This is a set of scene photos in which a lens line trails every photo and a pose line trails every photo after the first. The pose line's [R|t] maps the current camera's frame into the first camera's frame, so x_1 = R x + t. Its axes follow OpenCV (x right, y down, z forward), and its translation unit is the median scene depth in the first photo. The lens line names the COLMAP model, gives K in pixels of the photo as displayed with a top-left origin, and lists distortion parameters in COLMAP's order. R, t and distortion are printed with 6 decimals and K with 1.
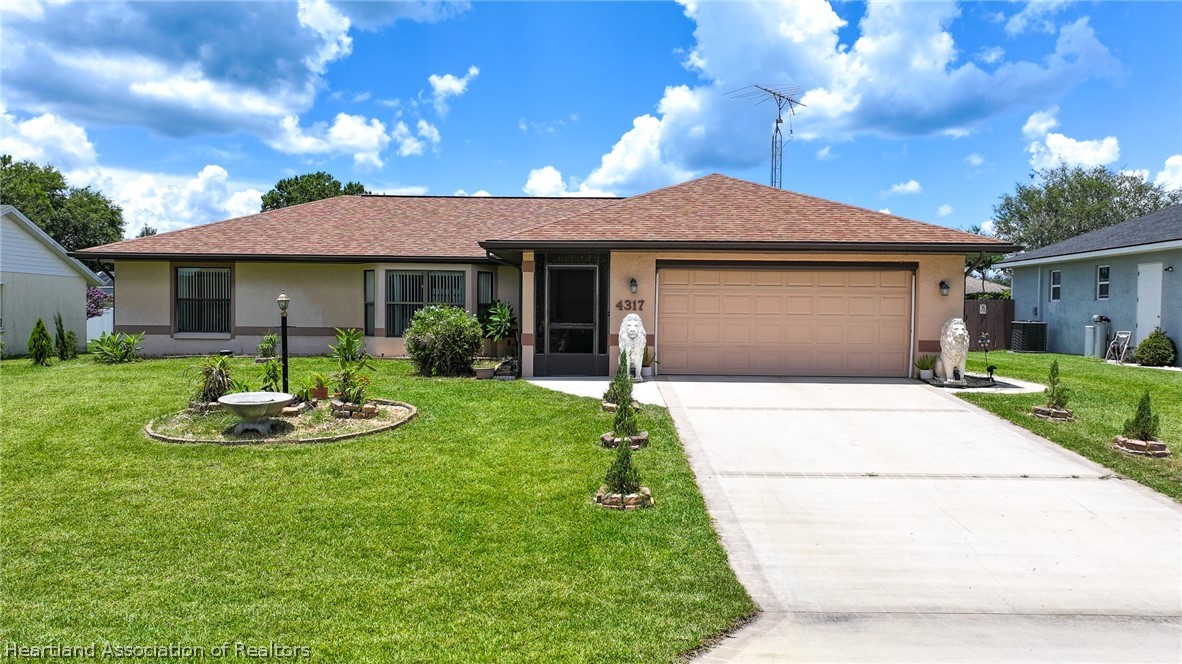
lens RADIAL K [[857.0, 0, 557.4], [0, 857.0, 362.1], [0, 0, 1]] dist [0.008409, 0.000908]
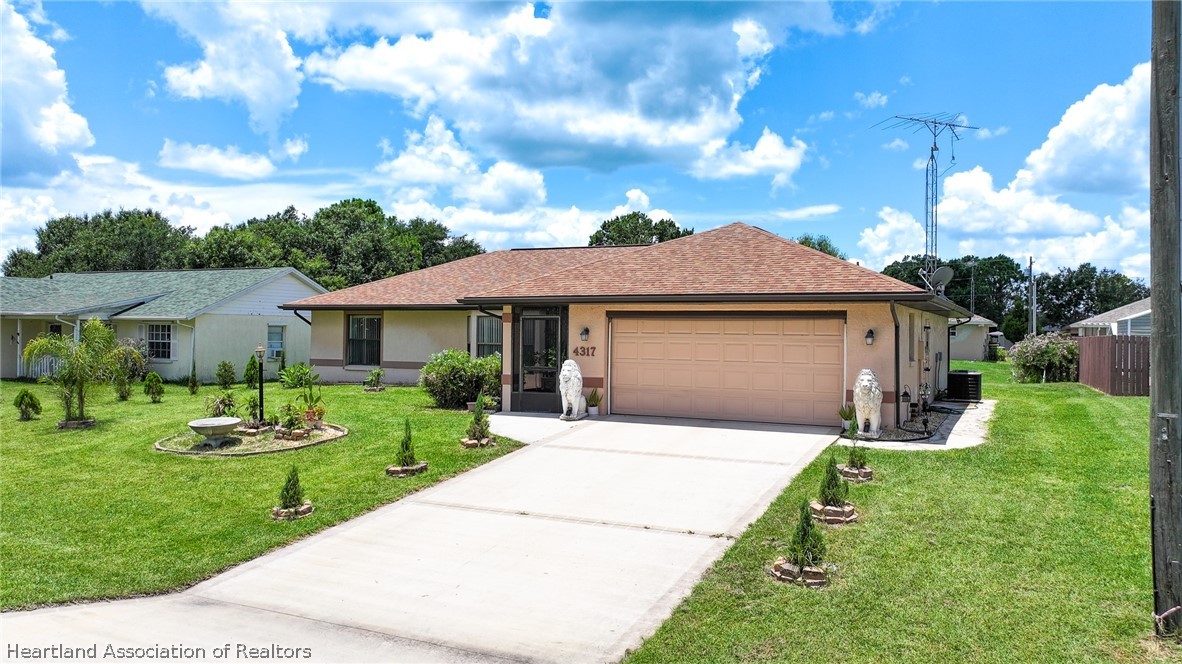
lens RADIAL K [[845.7, 0, 594.8], [0, 845.7, 331.9], [0, 0, 1]] dist [0.004710, 0.003966]
pose [[0.903793, -0.000744, -0.427969, 0.574072], [-0.023909, 0.998349, -0.052226, -0.034209], [0.427302, 0.057434, 0.902283, -0.002777]]
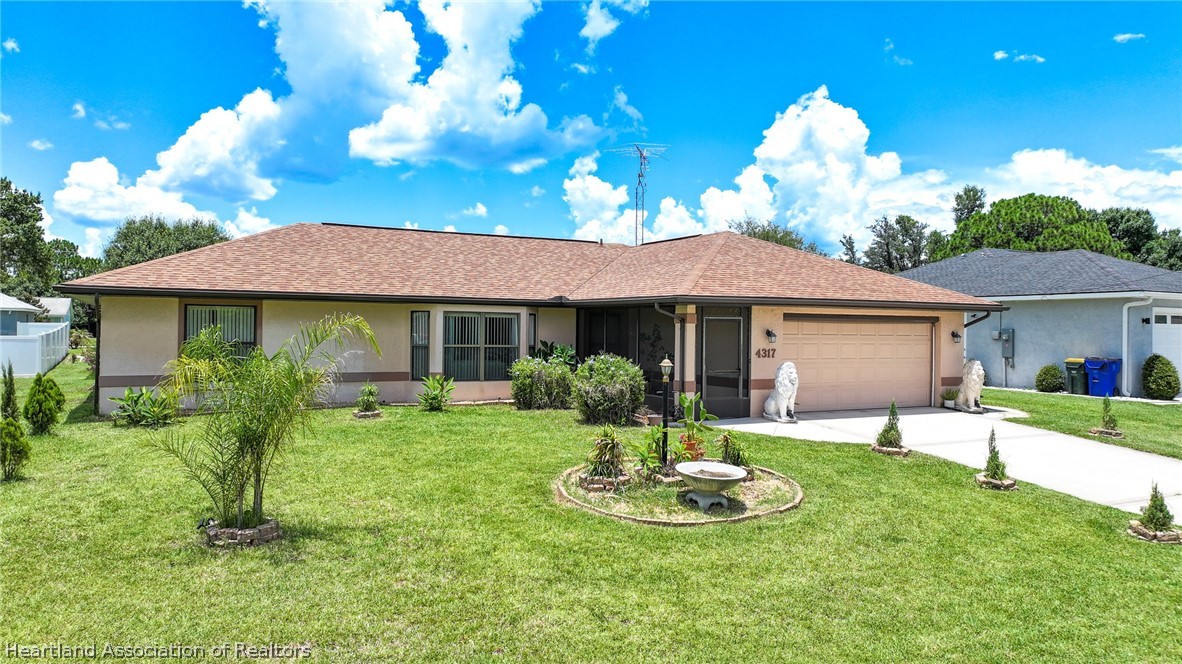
lens RADIAL K [[824.9, 0, 591.0], [0, 824.9, 332.0], [0, 0, 1]] dist [0.019543, 0.001368]
pose [[0.882872, -0.001756, 0.469610, -0.630346], [0.024787, 0.998773, -0.042866, -0.053338], [-0.468958, 0.049486, 0.881833, 0.144675]]
